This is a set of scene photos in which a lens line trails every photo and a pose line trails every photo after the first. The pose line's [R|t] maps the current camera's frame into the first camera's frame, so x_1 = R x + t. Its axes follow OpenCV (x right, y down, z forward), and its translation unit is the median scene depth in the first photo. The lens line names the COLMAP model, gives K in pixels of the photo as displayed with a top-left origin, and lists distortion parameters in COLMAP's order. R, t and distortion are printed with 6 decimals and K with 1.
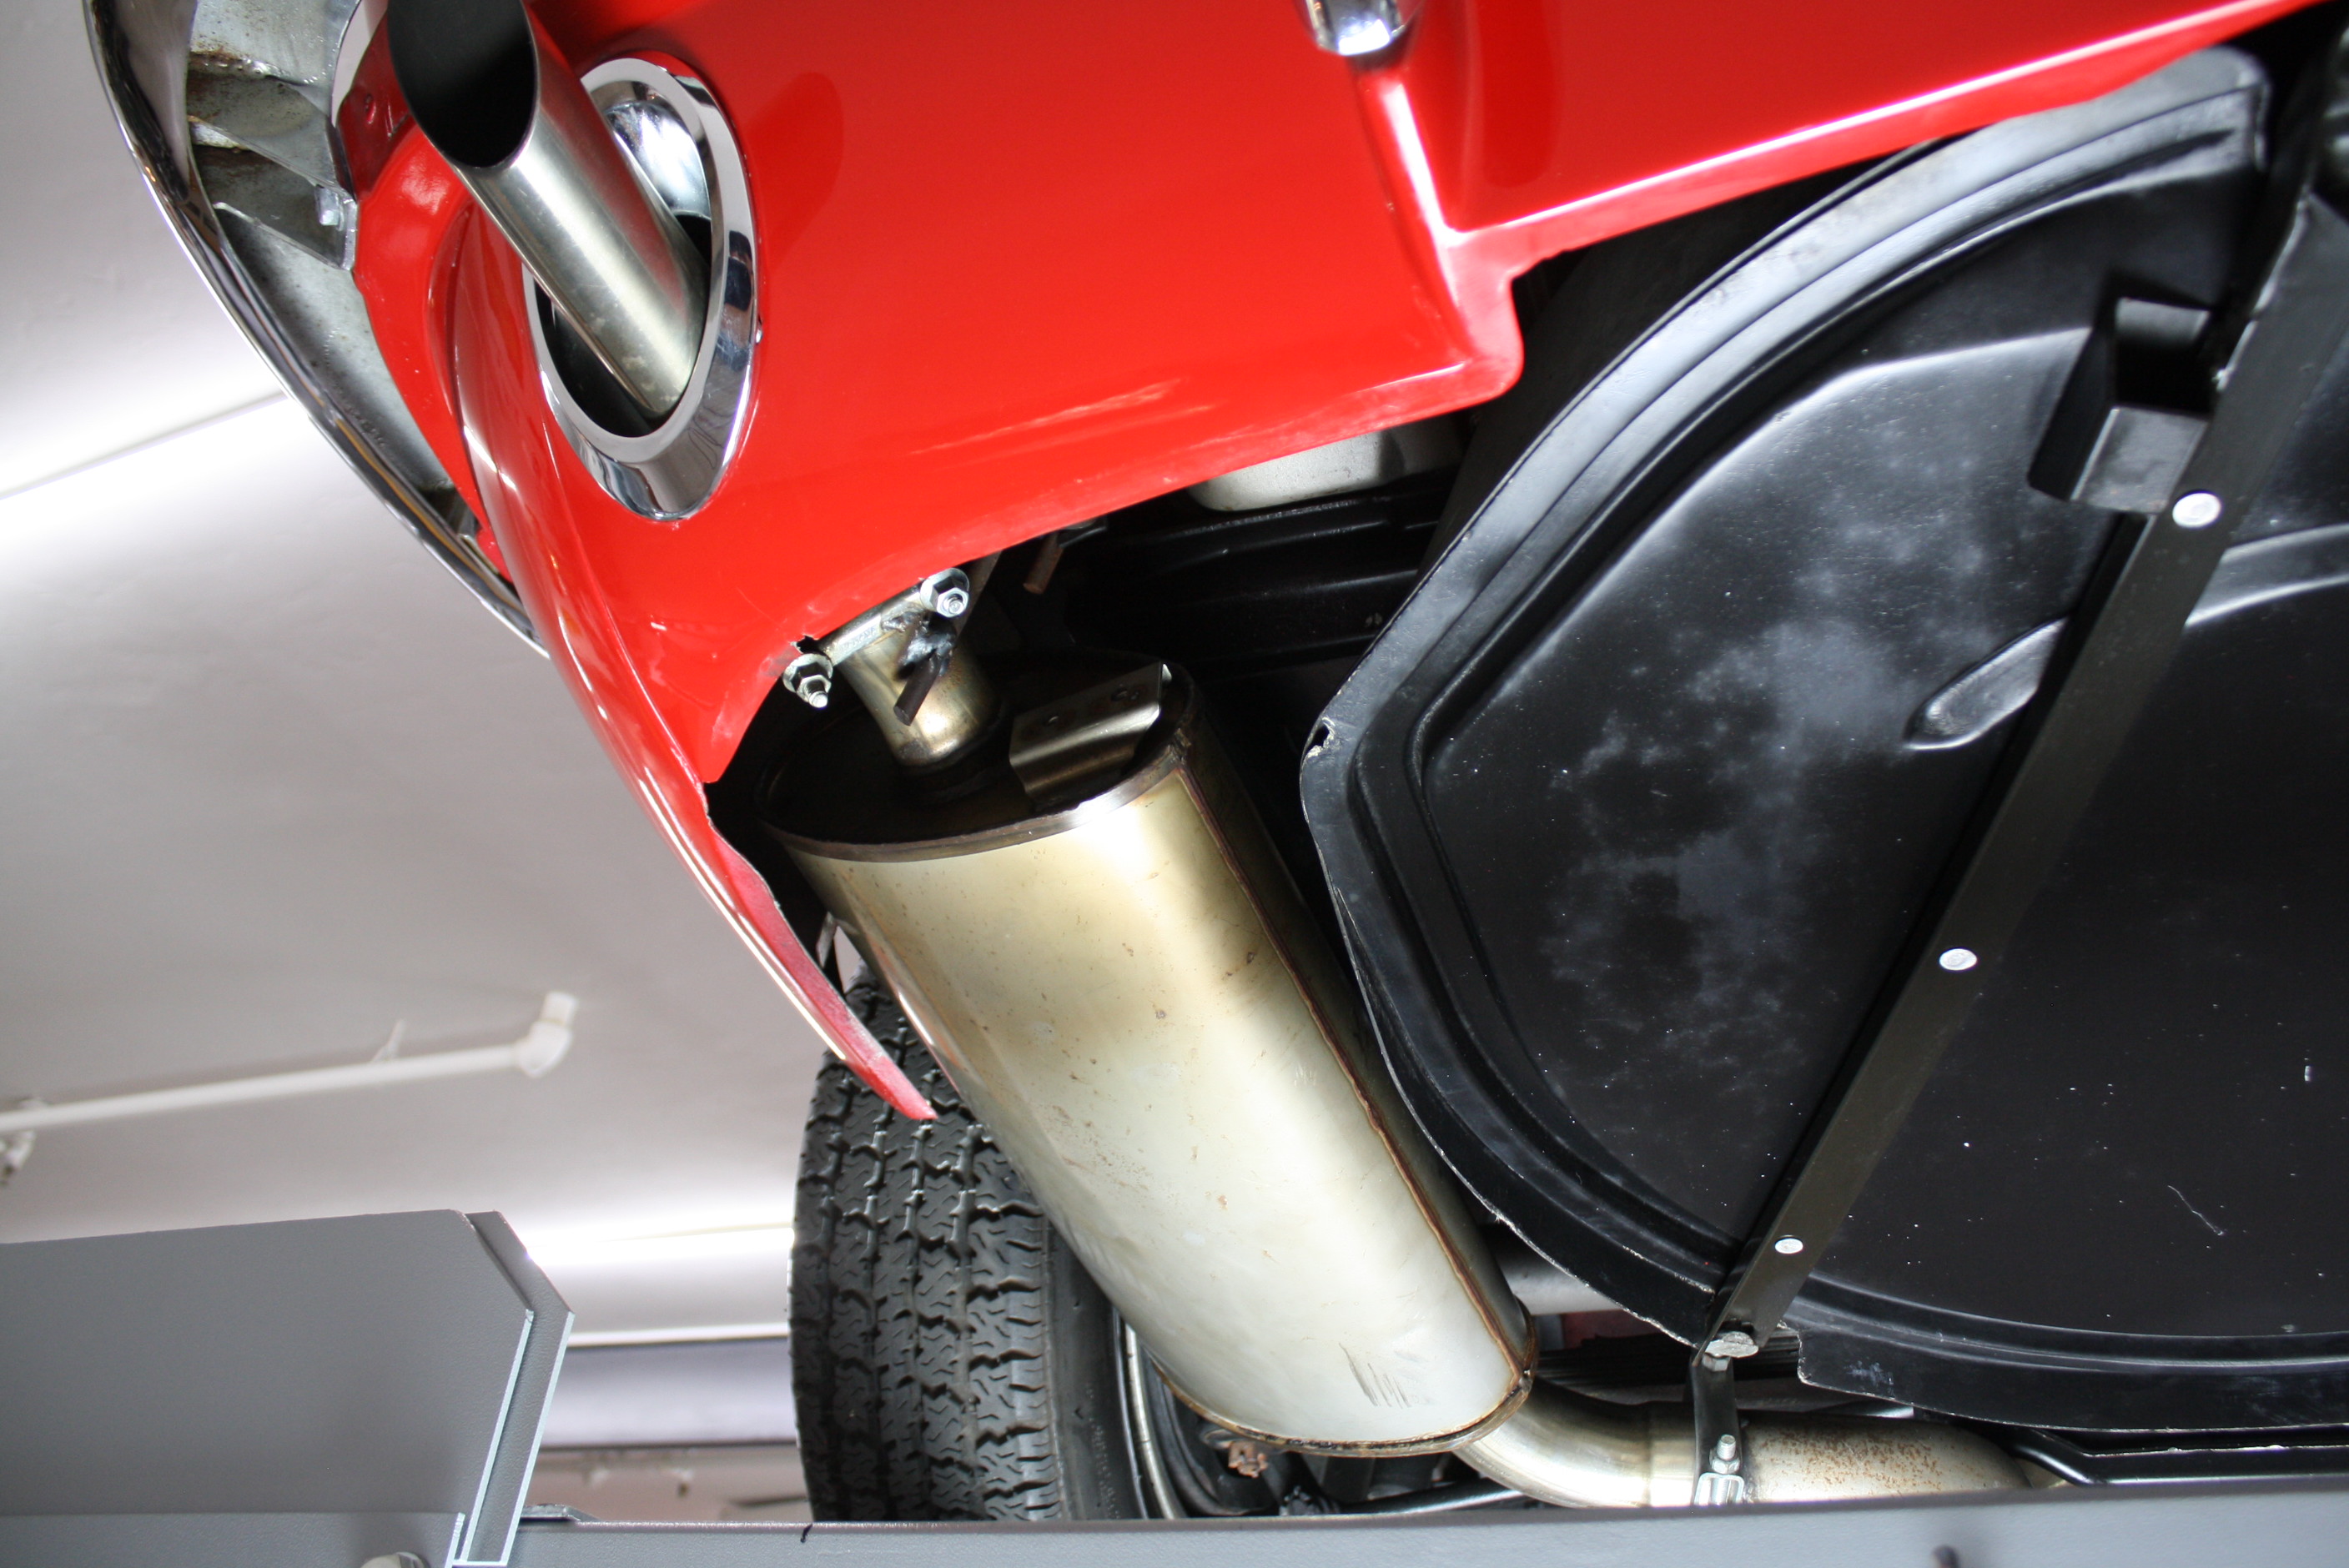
lens RADIAL K [[1958.4, 0, 1184.5], [0, 1958.4, 746.3], [0, 0, 1]] dist [-0.167656, 0.143871]
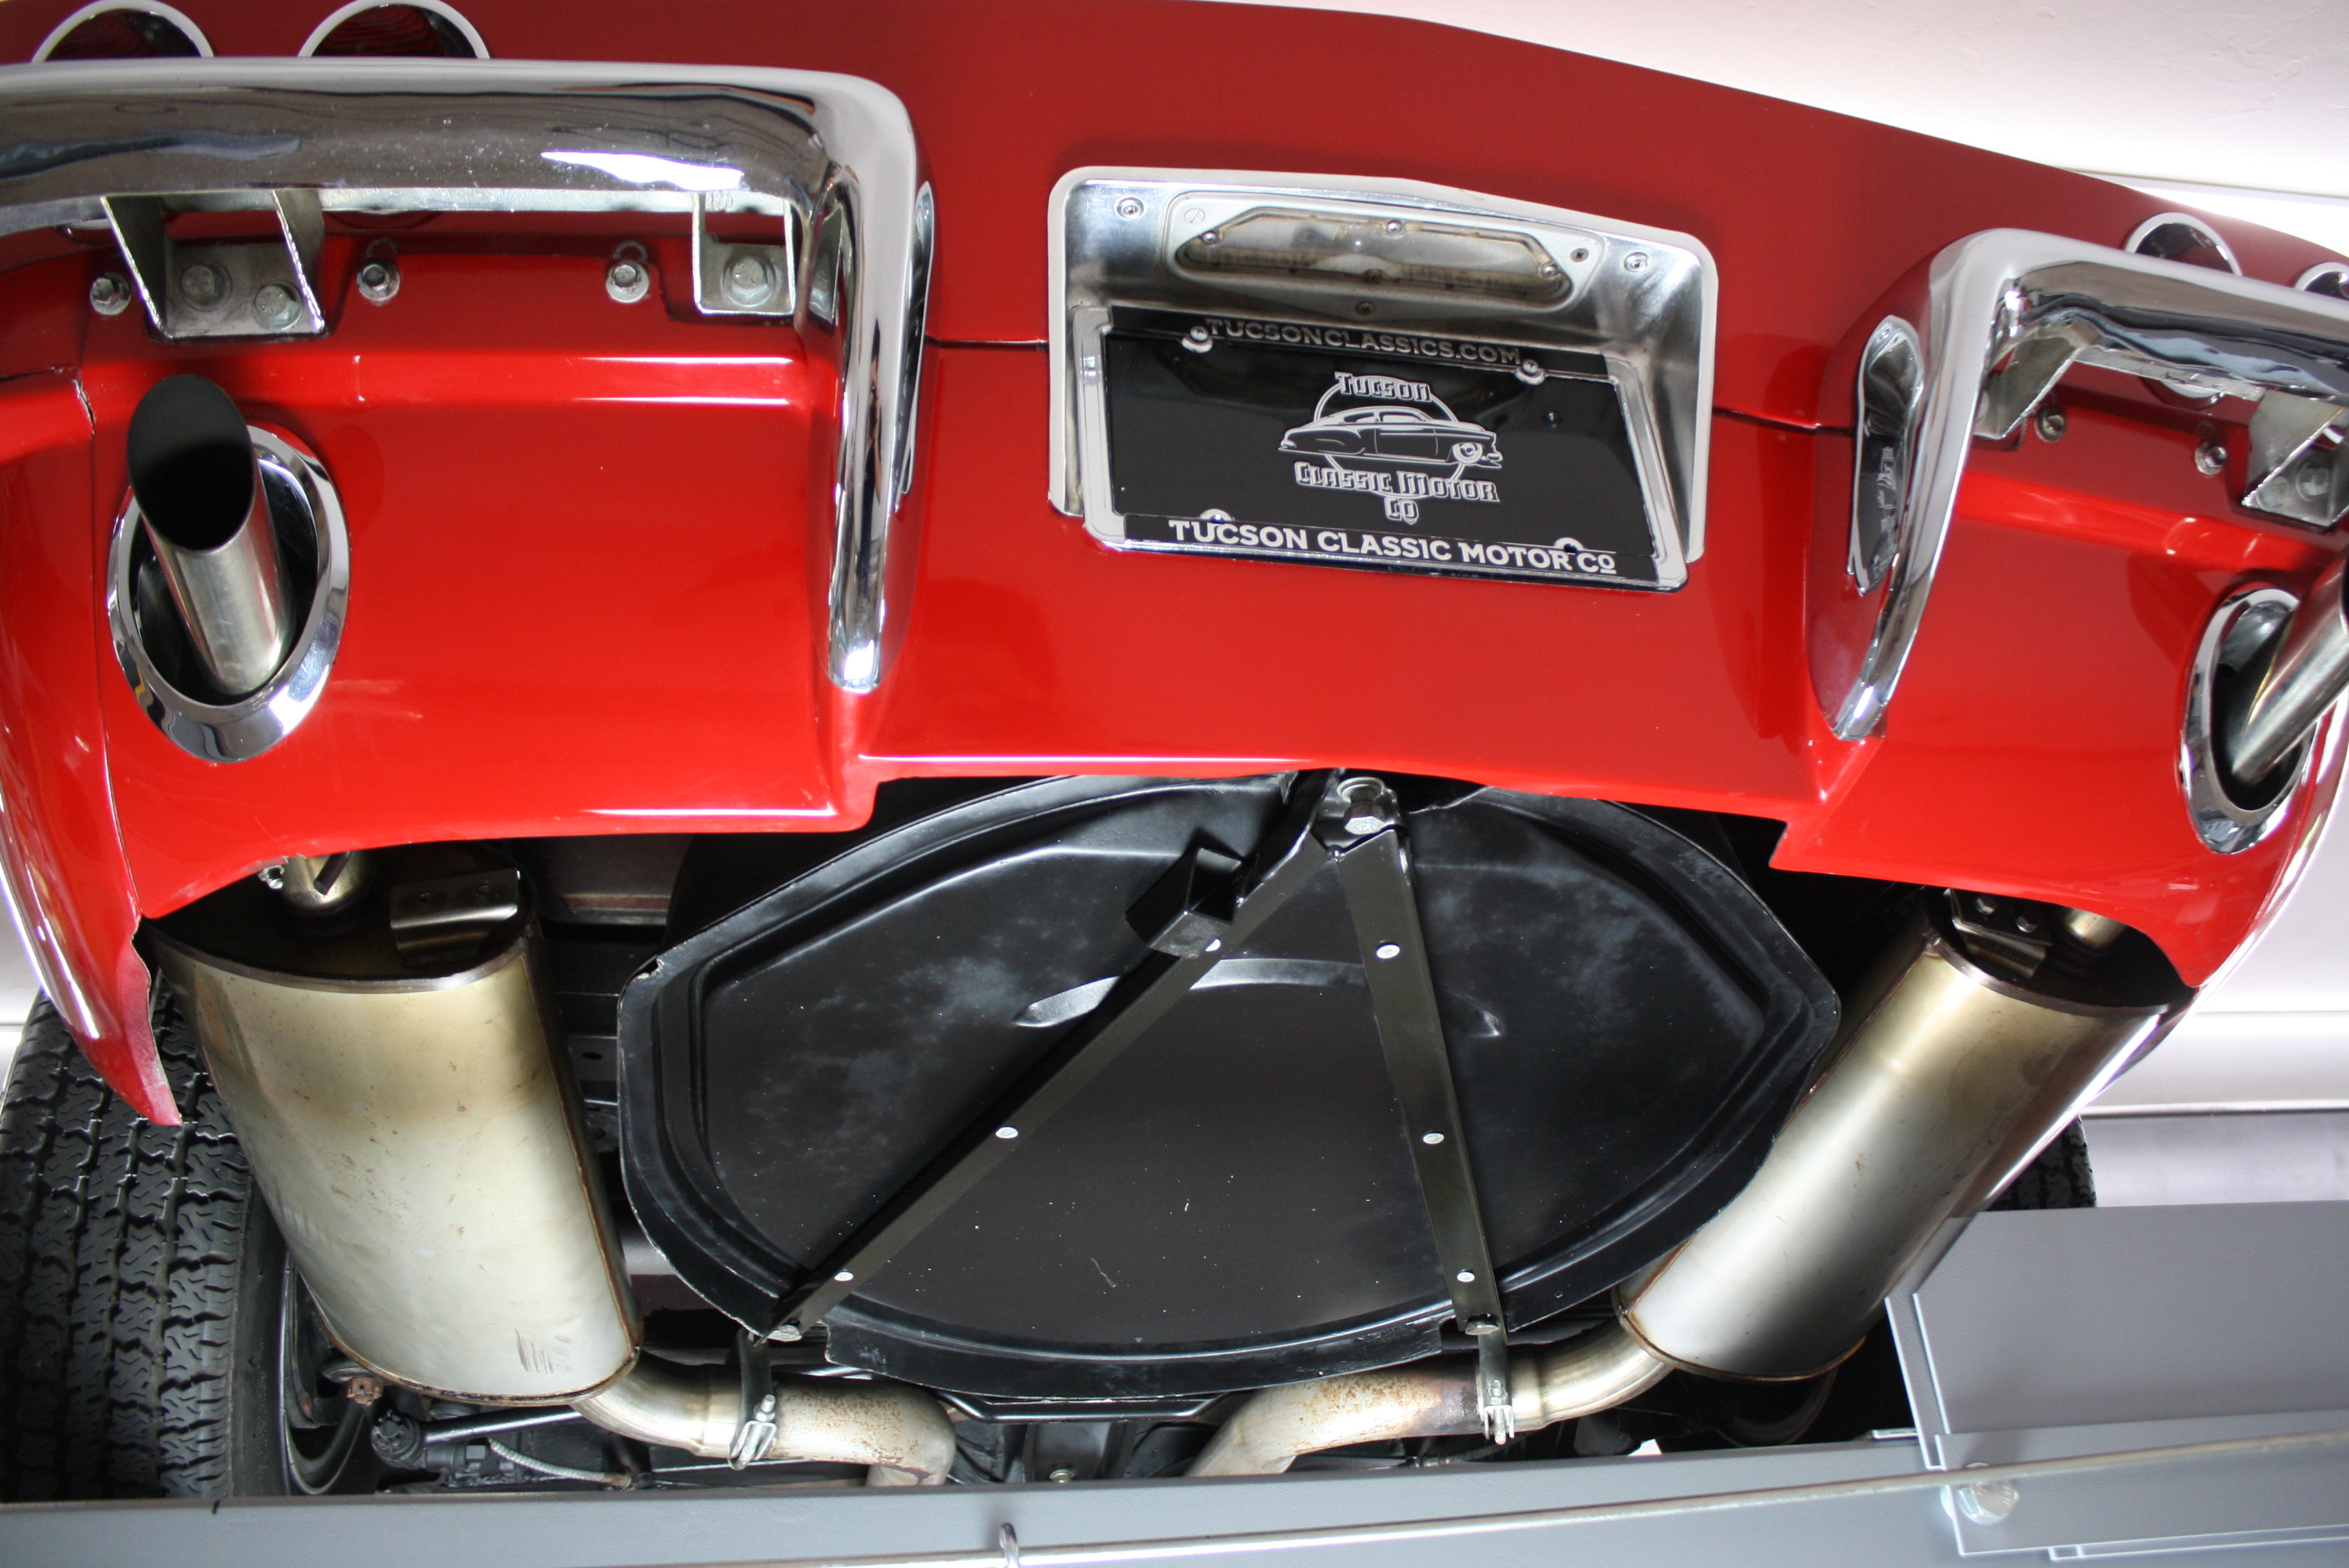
lens RADIAL K [[1958.4, 0, 1184.5], [0, 1958.4, 746.3], [0, 0, 1]] dist [-0.167656, 0.143871]
pose [[0.837003, 0.153106, 0.525343, -0.249874], [-0.193242, 0.980904, 0.022007, -0.181400], [-0.511941, -0.119938, 0.850606, -0.277139]]
